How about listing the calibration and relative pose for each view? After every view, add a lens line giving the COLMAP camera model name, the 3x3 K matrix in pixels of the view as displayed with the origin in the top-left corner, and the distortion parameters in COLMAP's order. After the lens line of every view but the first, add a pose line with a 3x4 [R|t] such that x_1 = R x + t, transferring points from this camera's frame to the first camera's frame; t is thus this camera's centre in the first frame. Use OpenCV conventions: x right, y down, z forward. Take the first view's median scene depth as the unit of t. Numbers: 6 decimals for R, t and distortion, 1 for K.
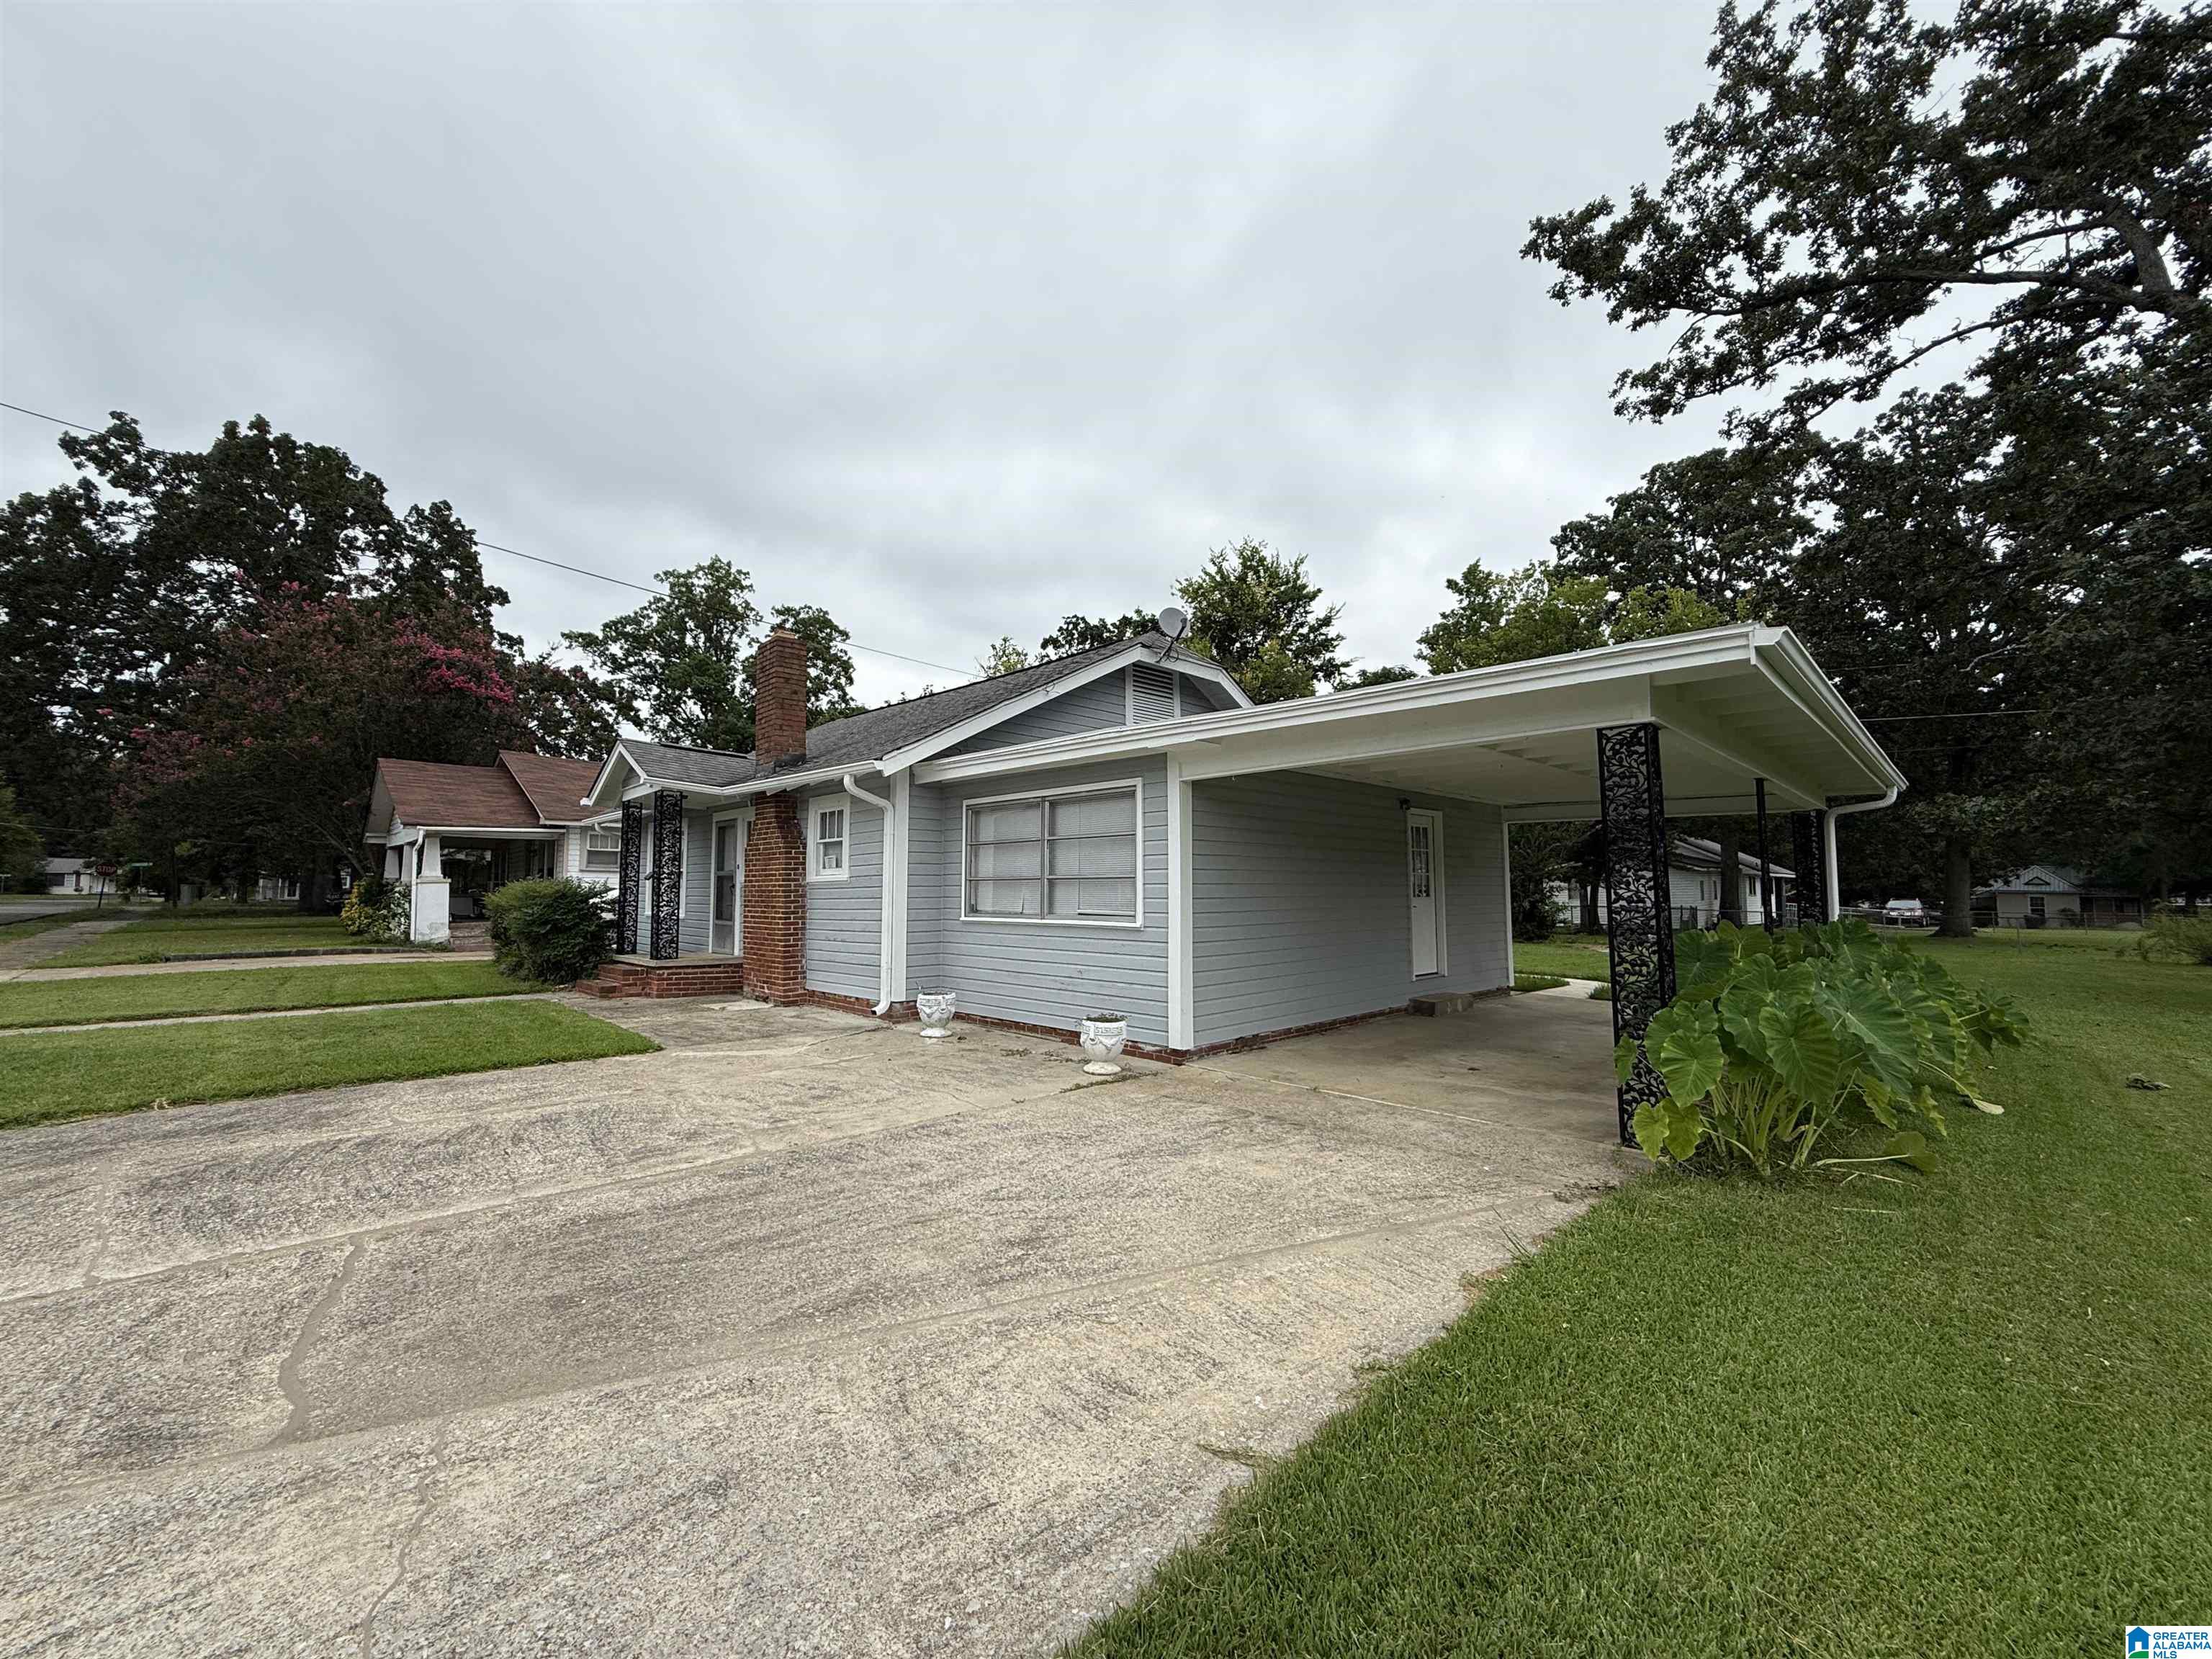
lens RADIAL K [[889.2, 0, 1117.4], [0, 889.2, 825.7], [0, 0, 1]] dist [0.008057, 0.001183]
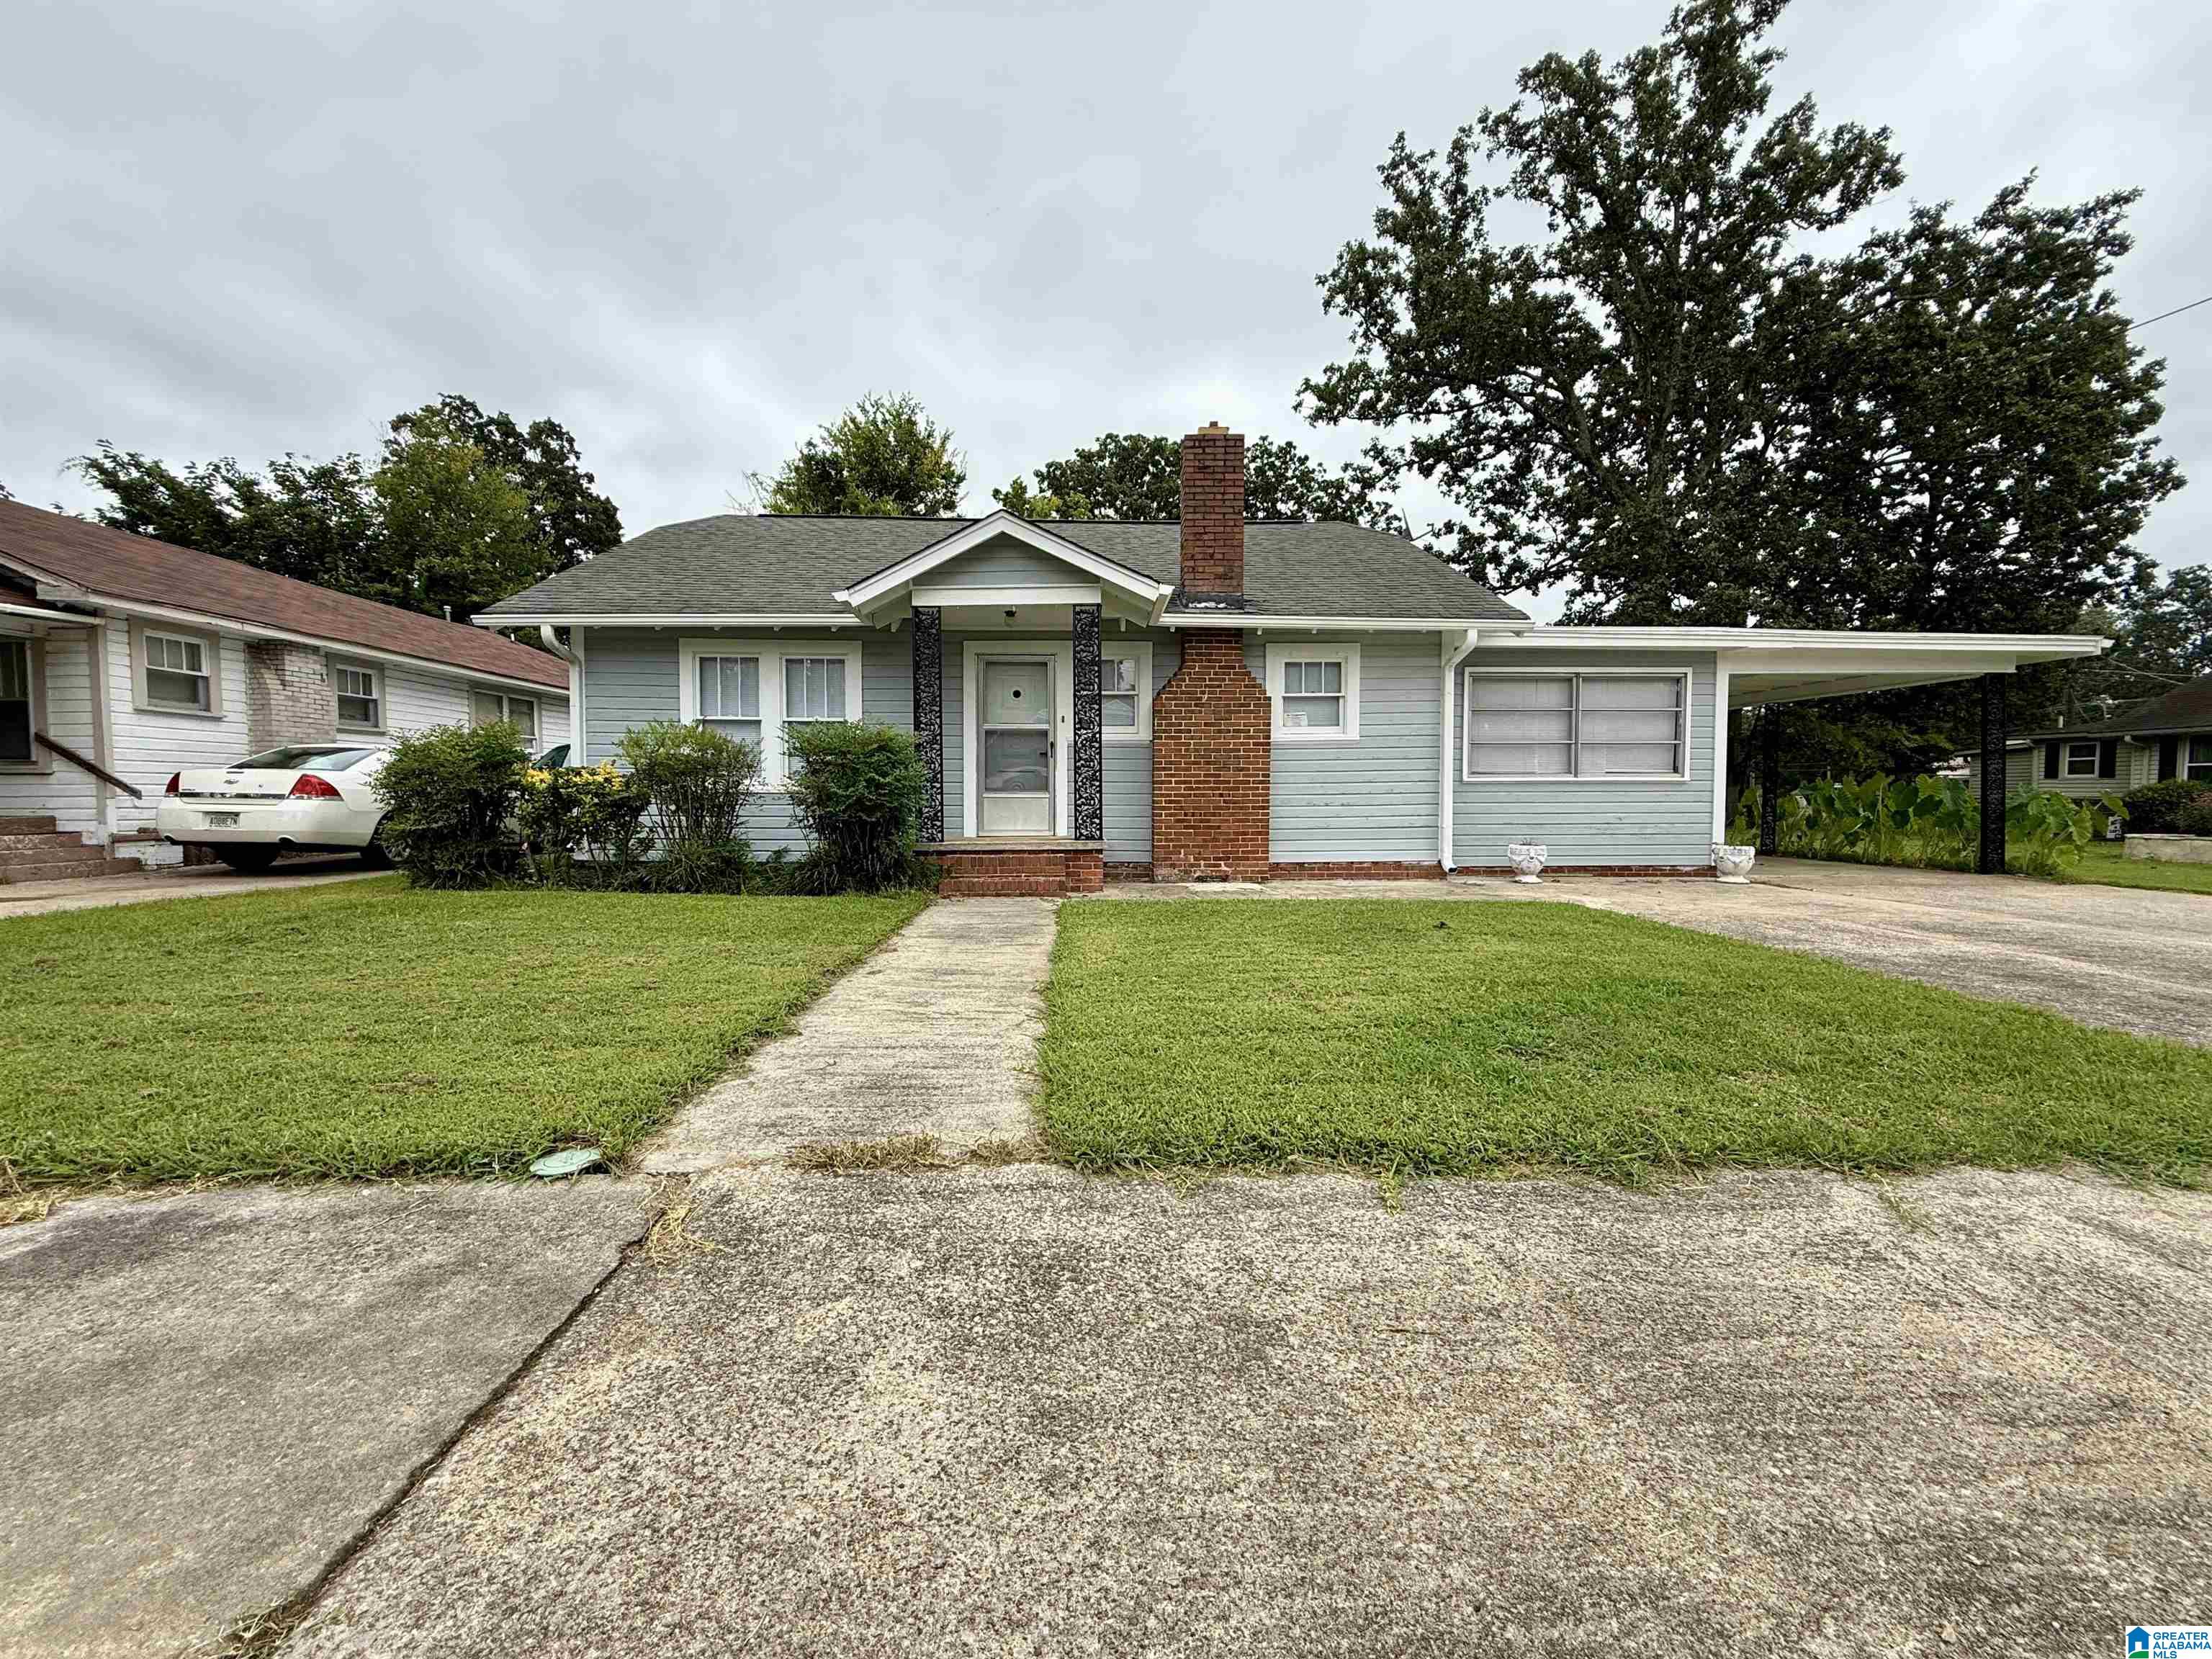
lens RADIAL K [[889.2, 0, 1084.2], [0, 889.2, 815.2], [0, 0, 1]] dist [0.008057, 0.001183]
pose [[0.680840, -0.021996, 0.732102, -0.310937], [-0.052386, 0.995527, 0.078629, 0.021260], [-0.730556, -0.091886, 0.676642, 0.148071]]
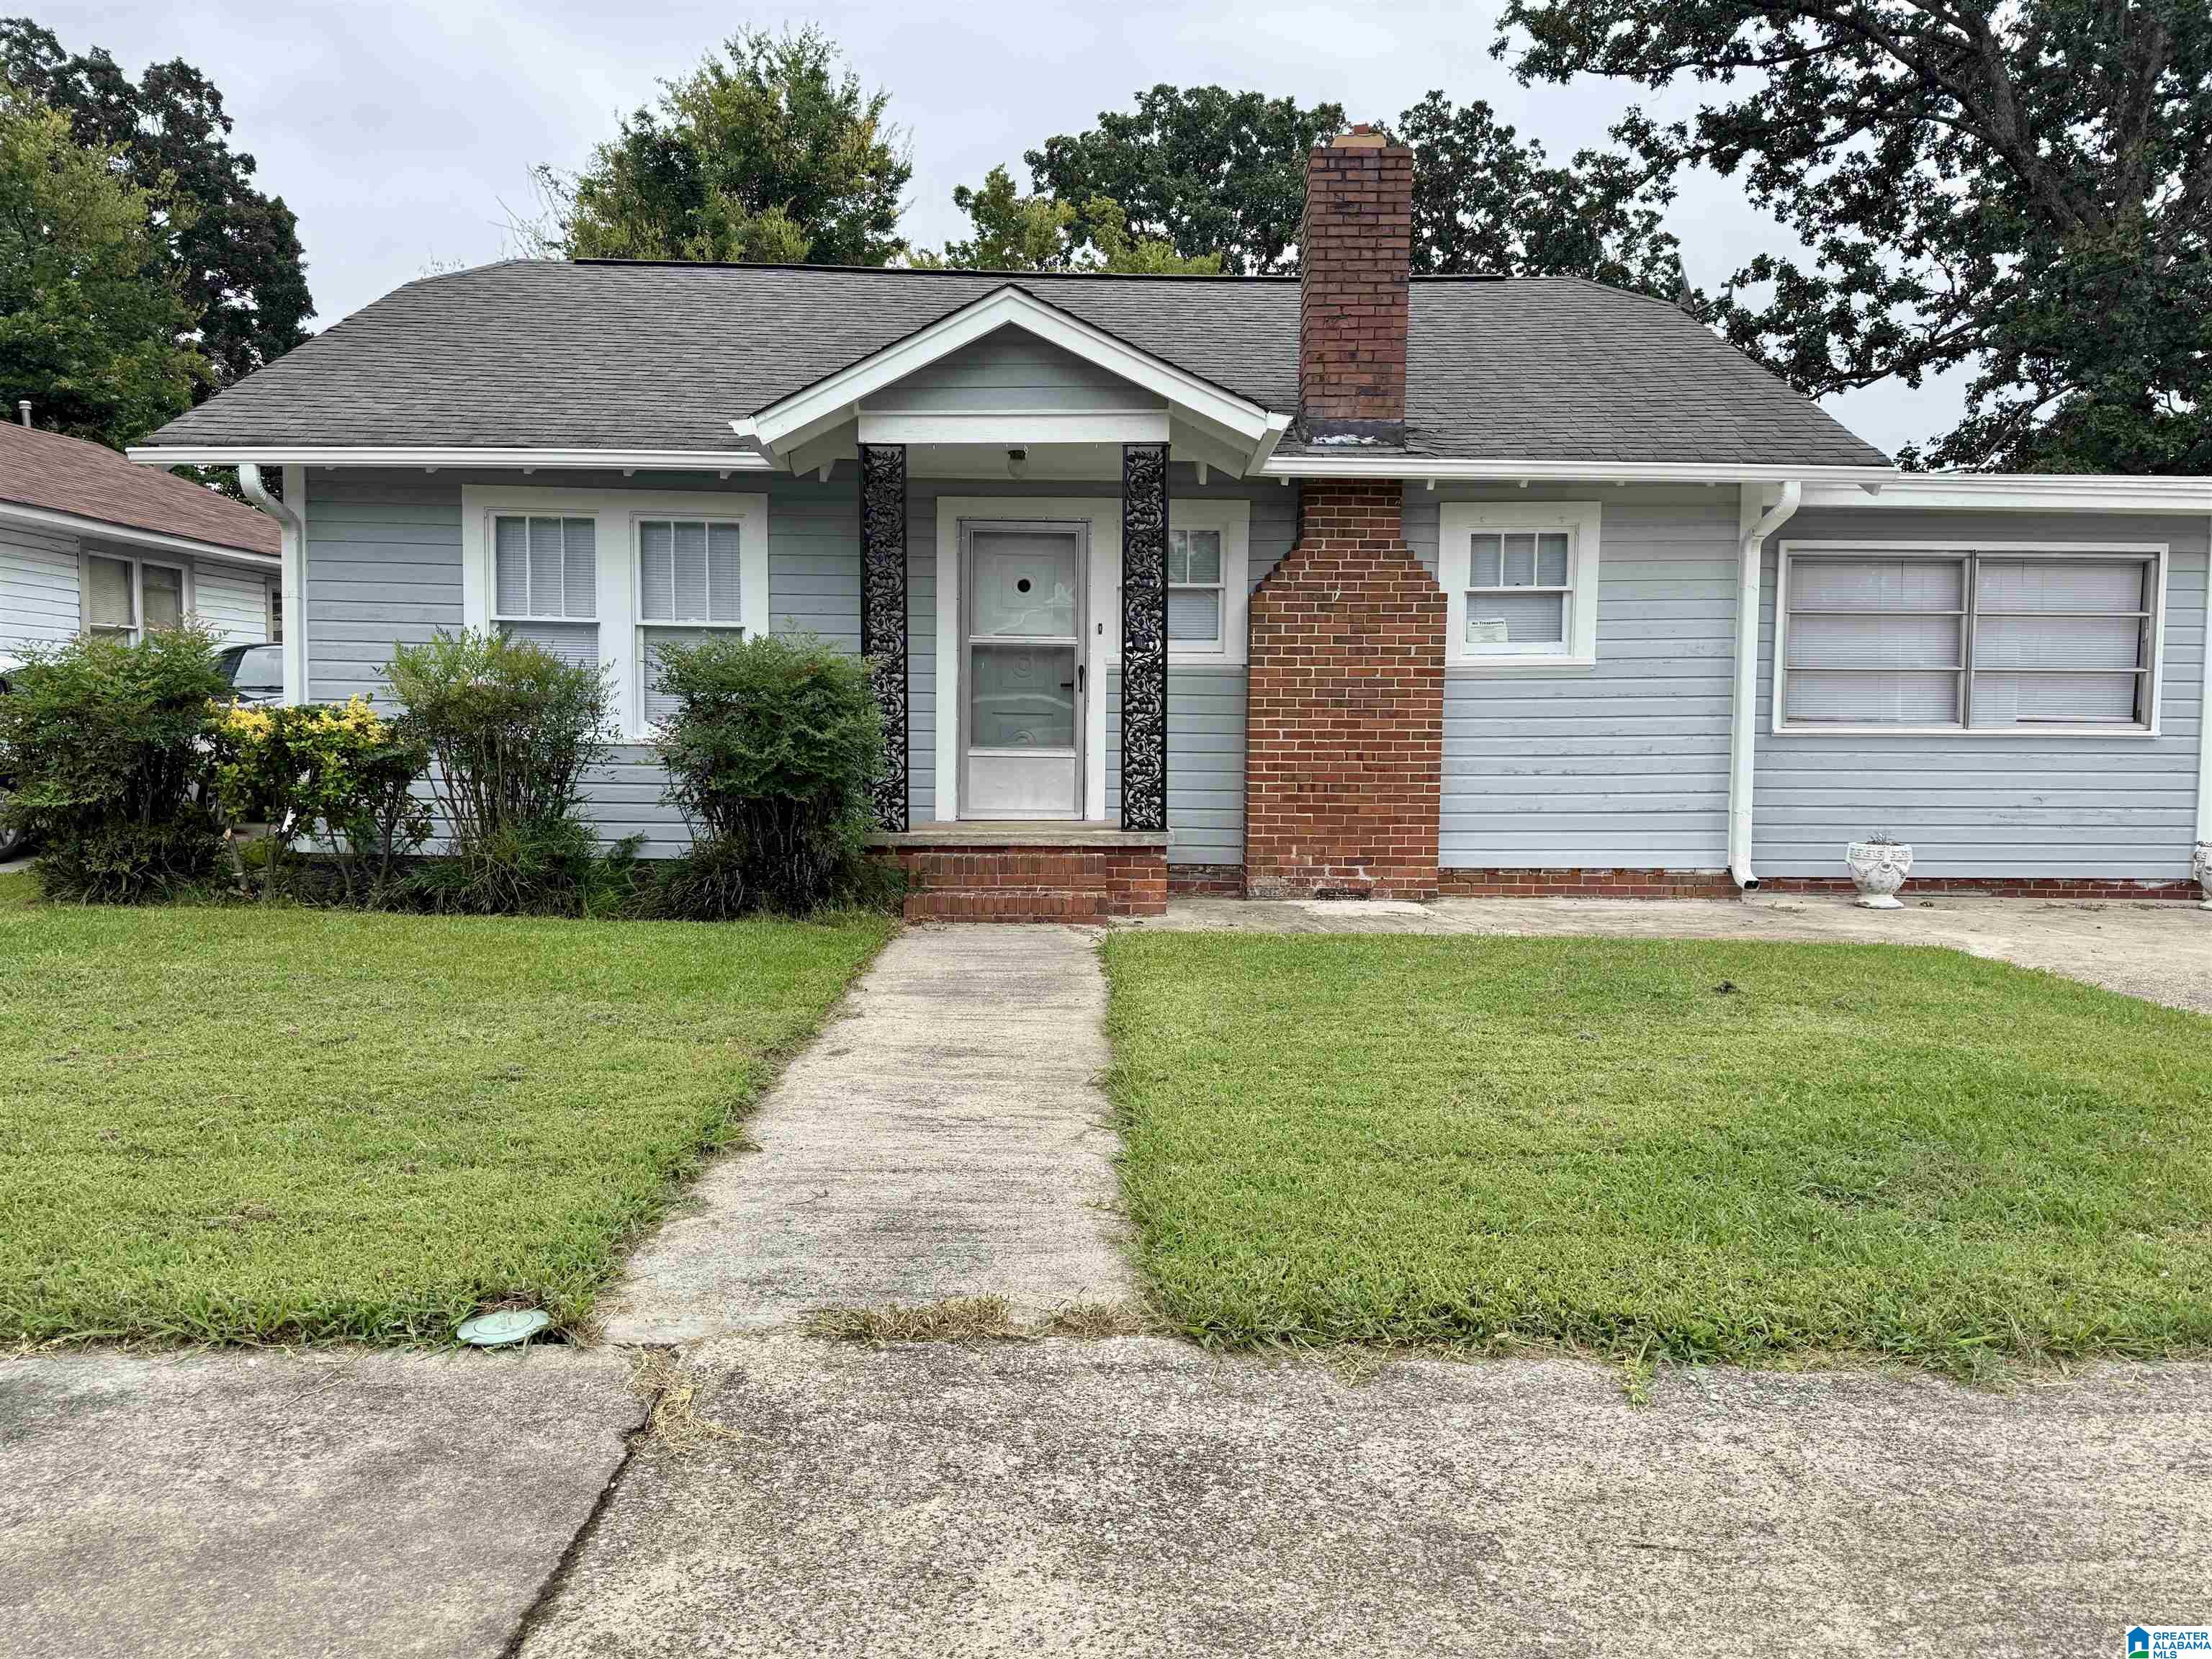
lens RADIAL K [[1570.9, 0, 1078.0], [0, 1570.9, 793.5], [0, 0, 1]] dist [0.059297, -0.061728]
pose [[0.691301, -0.032760, 0.721824, -0.327044], [-0.060686, 0.992810, 0.103178, 0.015275], [-0.720014, -0.115132, 0.684342, 0.141334]]
